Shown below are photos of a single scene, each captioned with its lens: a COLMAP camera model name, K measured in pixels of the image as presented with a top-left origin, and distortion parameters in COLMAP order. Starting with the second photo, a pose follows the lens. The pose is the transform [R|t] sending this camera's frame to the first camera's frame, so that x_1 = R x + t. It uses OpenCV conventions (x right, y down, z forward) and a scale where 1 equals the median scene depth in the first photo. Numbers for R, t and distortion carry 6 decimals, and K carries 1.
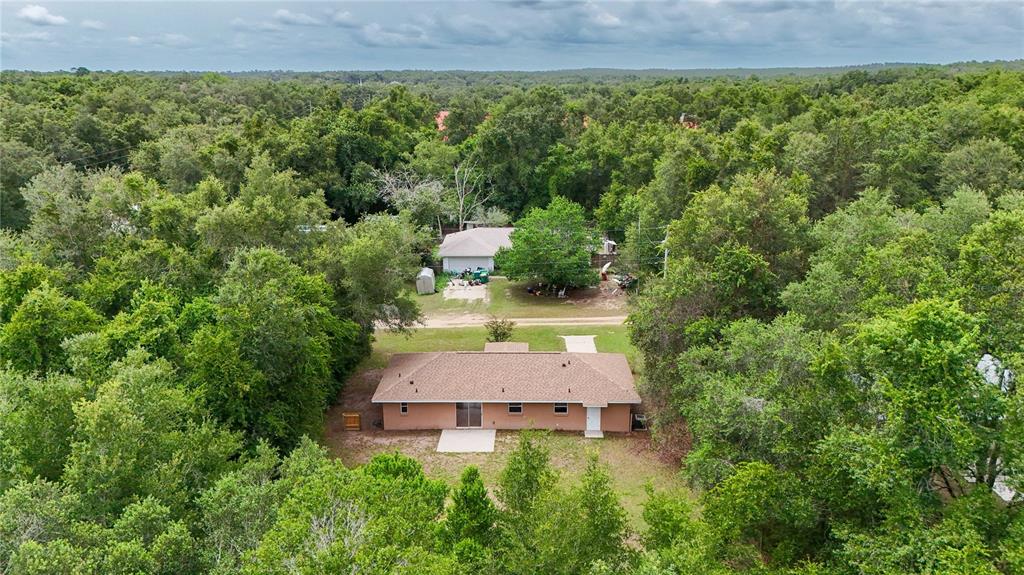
lens RADIAL K [[756.4, 0, 512.0], [0, 756.4, 287.5], [0, 0, 1]] dist [0.090027, -0.104545]
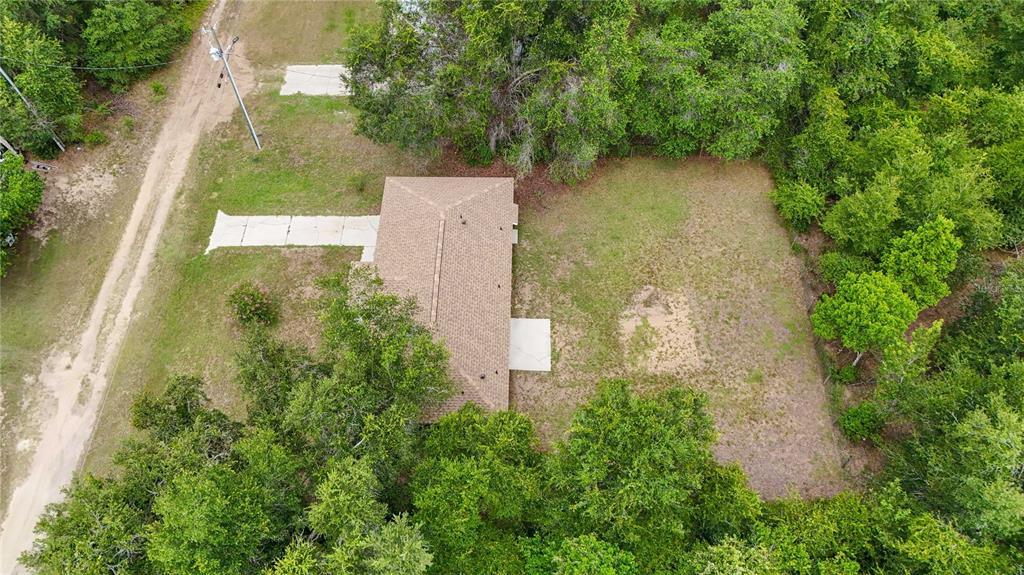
lens RADIAL K [[742.1, 0, 507.3], [0, 742.1, 290.7], [0, 0, 1]] dist [0.043435, -0.004917]
pose [[0.005072, -0.827645, 0.561229, -0.326292], [0.285690, 0.539044, 0.792346, -0.355450], [-0.958309, 0.156319, 0.239184, 0.500060]]
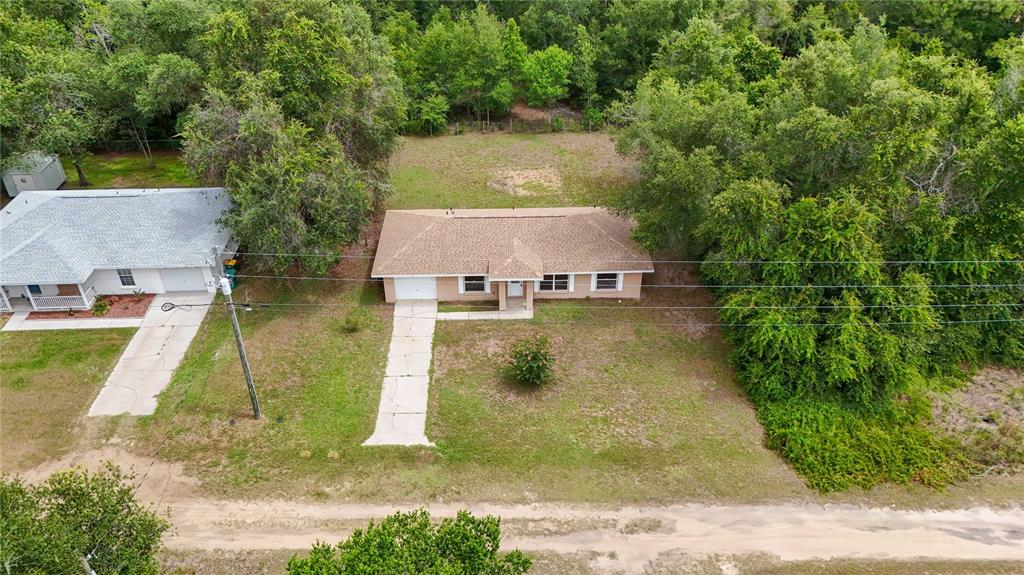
lens RADIAL K [[756.4, 0, 512.0], [0, 756.4, 287.5], [0, 0, 1]] dist [0.090027, -0.104545]
pose [[-0.999264, 0.030548, -0.023198, 0.012190], [0.001961, 0.644674, 0.764455, -0.388094], [0.038307, 0.763847, -0.644260, 1.135016]]
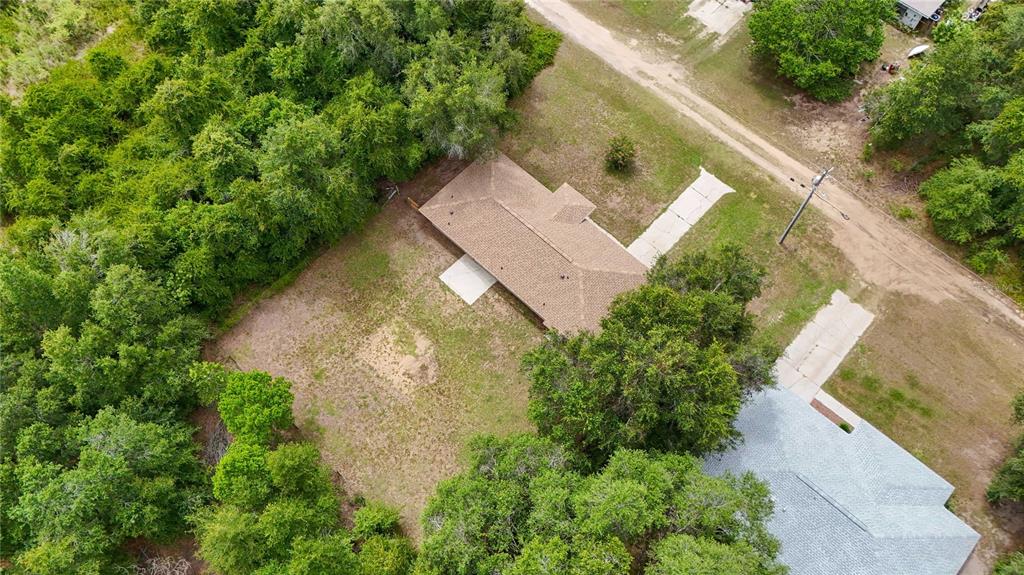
lens RADIAL K [[756.4, 0, 512.0], [0, 756.4, 287.5], [0, 0, 1]] dist [0.090027, -0.104545]
pose [[0.735830, 0.611519, -0.290860, 0.226042], [-0.177777, 0.588909, 0.788404, -0.485038], [0.653414, -0.528423, 0.542051, 0.236616]]
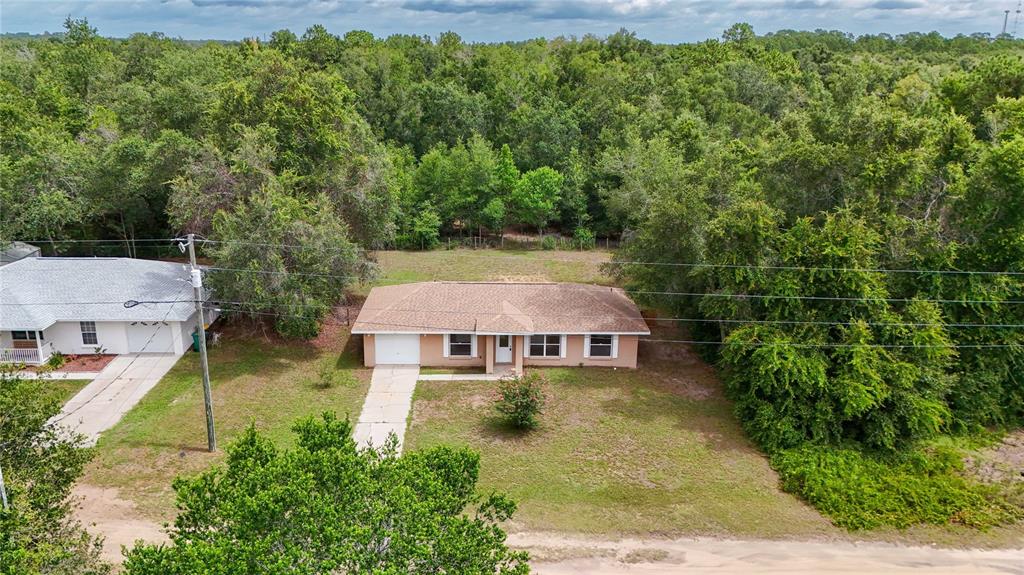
lens RADIAL K [[779.5, 0, 512.0], [0, 779.5, 287.5], [0, 0, 1]] dist [0.086681, -0.097343]
pose [[-0.999193, 0.002589, -0.040081, 0.012682], [-0.019578, 0.839949, 0.542312, -0.281862], [0.035071, 0.542659, -0.839220, 1.213301]]
